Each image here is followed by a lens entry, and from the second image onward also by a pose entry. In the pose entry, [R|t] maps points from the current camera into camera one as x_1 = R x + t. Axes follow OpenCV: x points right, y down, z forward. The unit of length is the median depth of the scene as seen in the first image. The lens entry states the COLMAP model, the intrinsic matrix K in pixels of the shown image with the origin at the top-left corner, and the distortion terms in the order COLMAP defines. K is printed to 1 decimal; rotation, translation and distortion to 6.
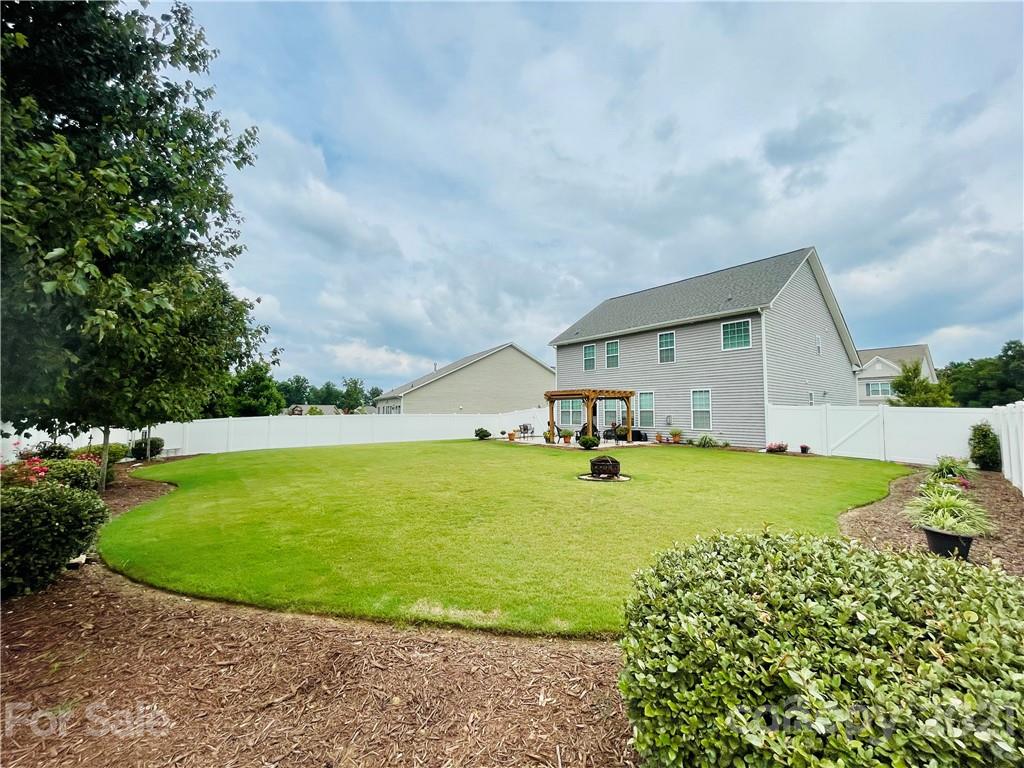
lens RADIAL K [[415.6, 0, 512.0], [0, 415.6, 384.0], [0, 0, 1]] dist [0.000168, 0.000068]
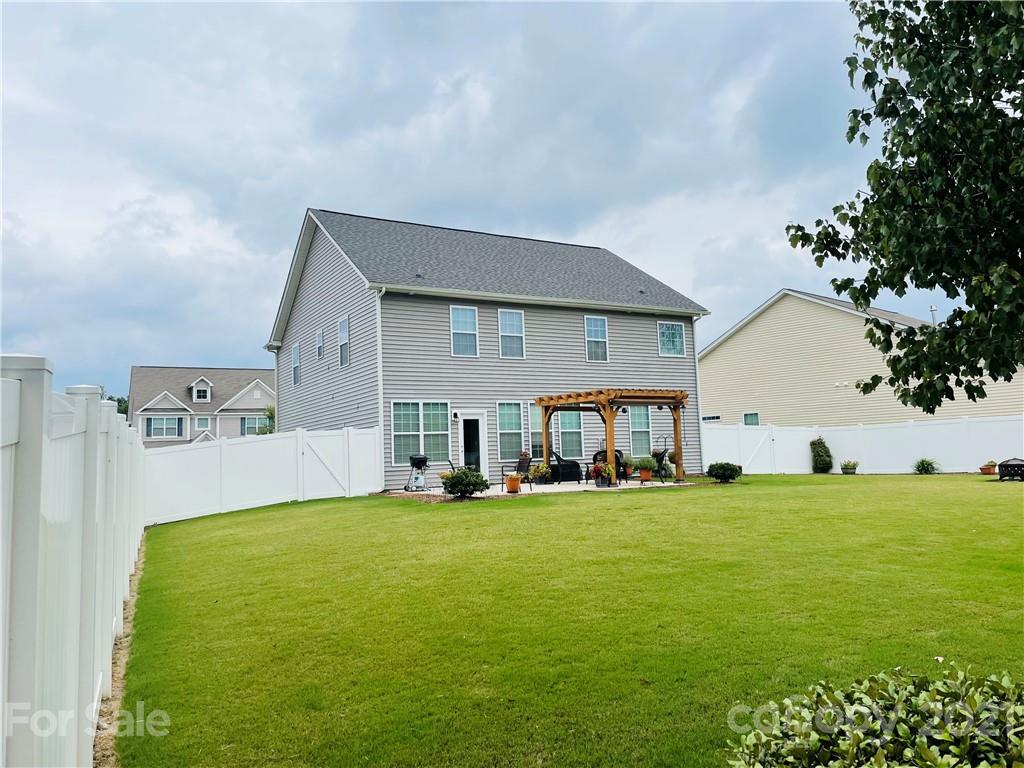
lens RADIAL K [[762.5, 0, 512.0], [0, 762.5, 384.0], [0, 0, 1]] dist [0.113306, 0.000166]
pose [[0.145779, 0.089142, 0.985293, -0.795124], [-0.036415, 0.995741, -0.084699, 0.087098], [-0.988647, -0.023532, 0.148404, 0.870484]]
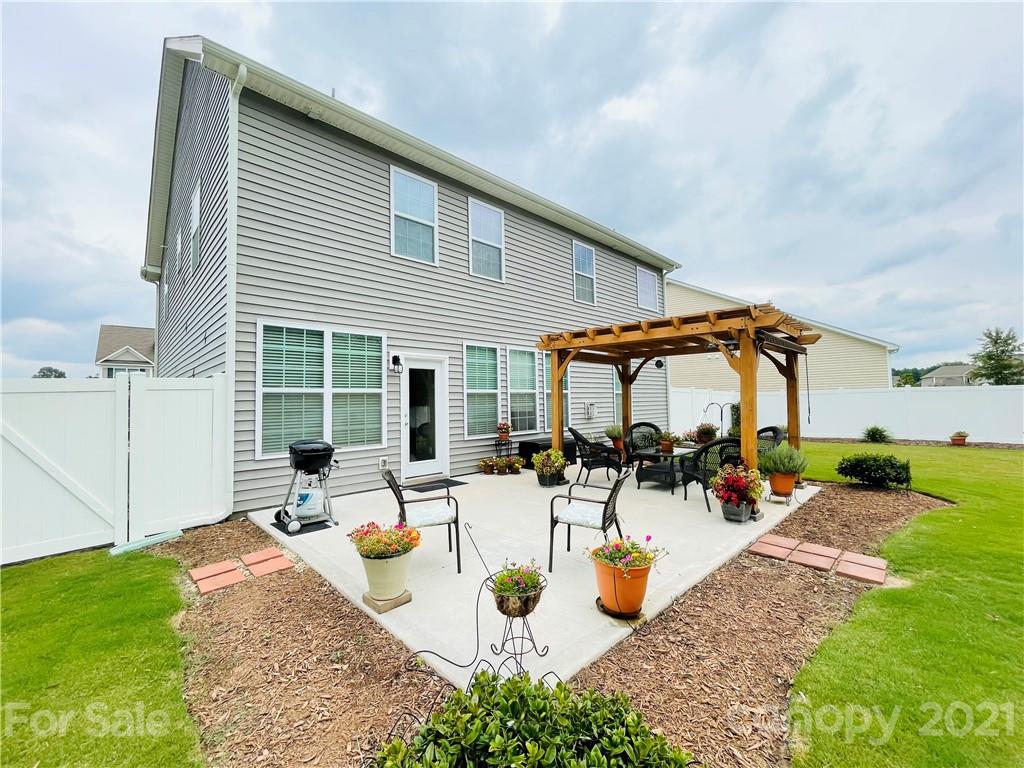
lens RADIAL K [[415.6, 0, 512.0], [0, 415.6, 384.0], [0, 0, 1]] dist [0.000168, 0.000068]
pose [[-0.084391, 0.040961, 0.995590, -0.123114], [-0.055119, 0.997433, -0.045709, 0.072321], [-0.994907, -0.058733, -0.081917, 1.031335]]
